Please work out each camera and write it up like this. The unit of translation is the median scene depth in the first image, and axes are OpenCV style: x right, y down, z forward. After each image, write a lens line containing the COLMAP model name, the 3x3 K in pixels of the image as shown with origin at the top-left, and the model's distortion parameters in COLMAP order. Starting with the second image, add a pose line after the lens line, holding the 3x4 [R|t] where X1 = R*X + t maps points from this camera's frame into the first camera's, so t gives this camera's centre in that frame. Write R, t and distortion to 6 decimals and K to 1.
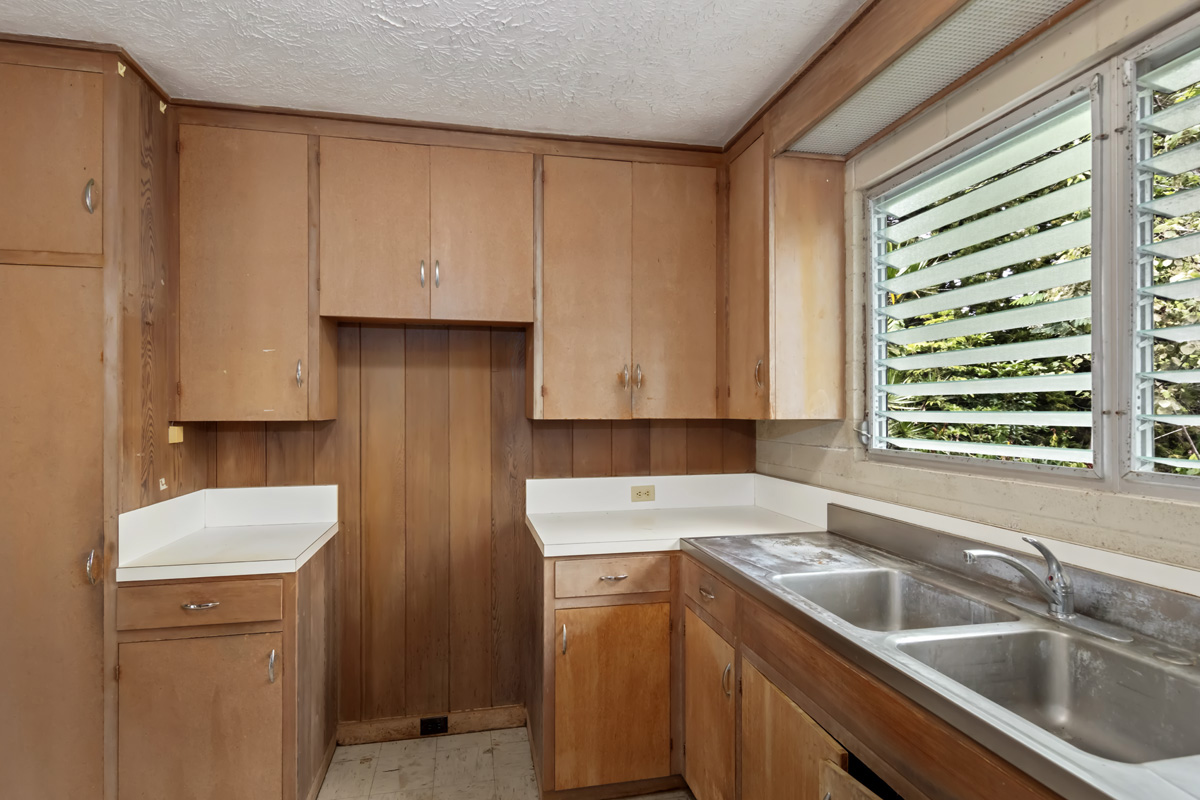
lens RADIAL K [[565.0, 0, 601.0], [0, 565.0, 406.9], [0, 0, 1]] dist [0.006025, -0.000251]
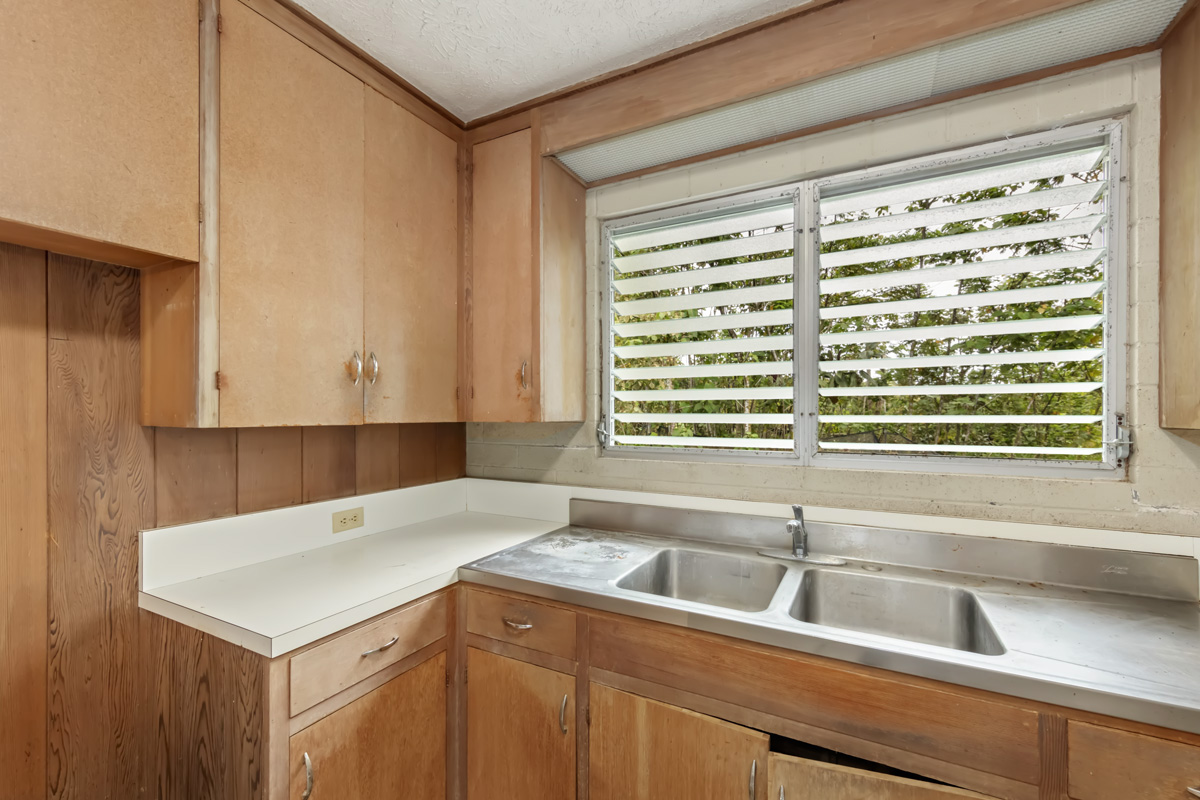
lens RADIAL K [[465.3, 0, 618.5], [0, 465.3, 410.6], [0, 0, 1]] dist [0.007521, -0.001248]
pose [[0.626336, 0.004408, 0.779541, -0.242516], [-0.004510, 0.999988, -0.002031, 0.003445], [-0.779540, -0.002243, 0.626348, 0.384442]]
